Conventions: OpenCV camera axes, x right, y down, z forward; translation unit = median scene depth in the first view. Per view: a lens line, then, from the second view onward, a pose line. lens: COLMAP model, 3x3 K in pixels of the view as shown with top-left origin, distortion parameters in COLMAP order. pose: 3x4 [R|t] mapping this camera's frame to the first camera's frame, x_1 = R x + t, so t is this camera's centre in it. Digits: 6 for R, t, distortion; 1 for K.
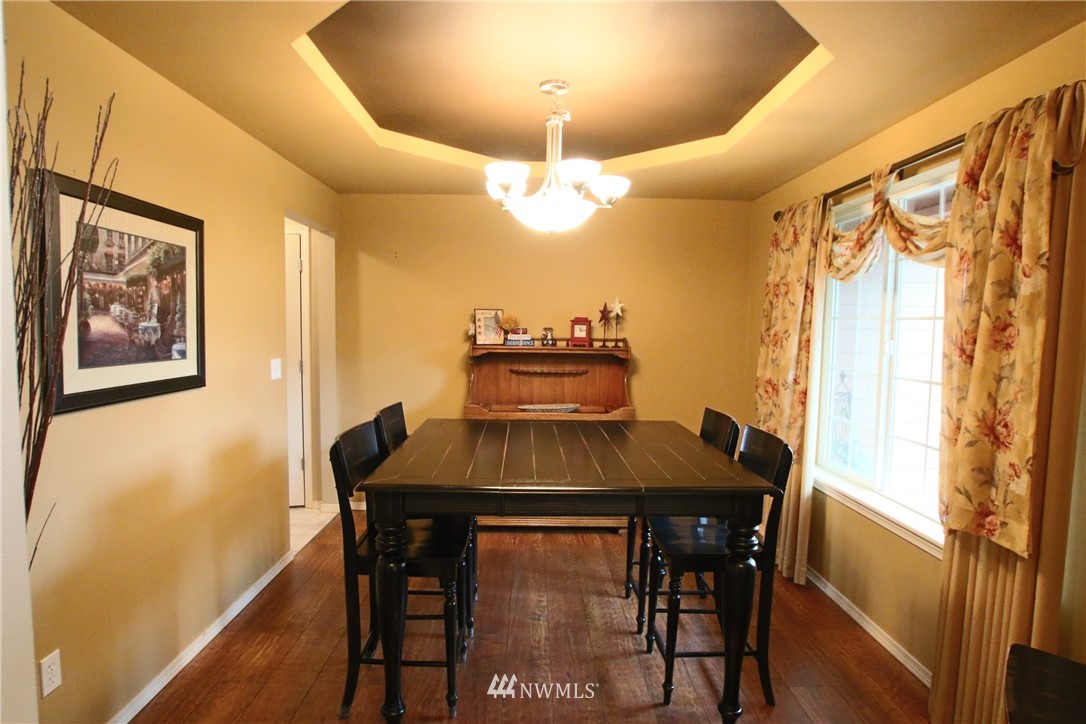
lens RADIAL K [[592.9, 0, 541.4], [0, 592.9, 367.1], [0, 0, 1]] dist [-0.032716, 0.007864]
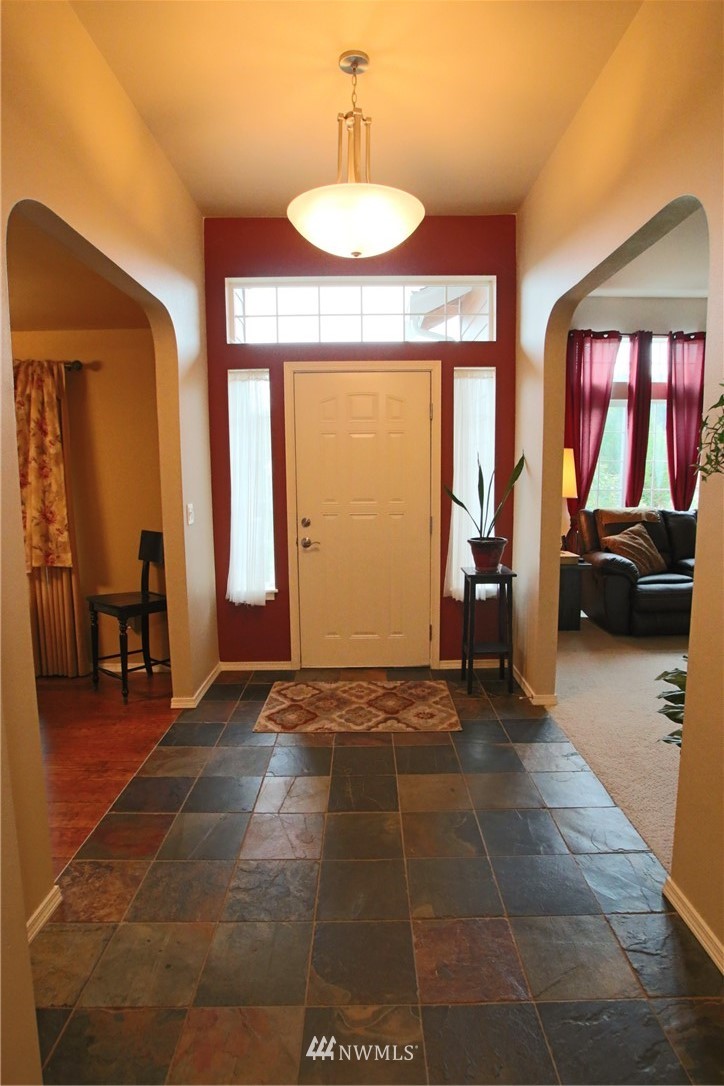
lens RADIAL K [[592.9, 0, 363.7], [0, 592.9, 542.7], [0, 0, 1]] dist [-0.032716, 0.007864]
pose [[0.022401, -0.145215, 0.989146, -1.397036], [0.079075, 0.986552, 0.143044, -0.012207], [-0.996617, 0.075012, 0.033582, -0.243792]]
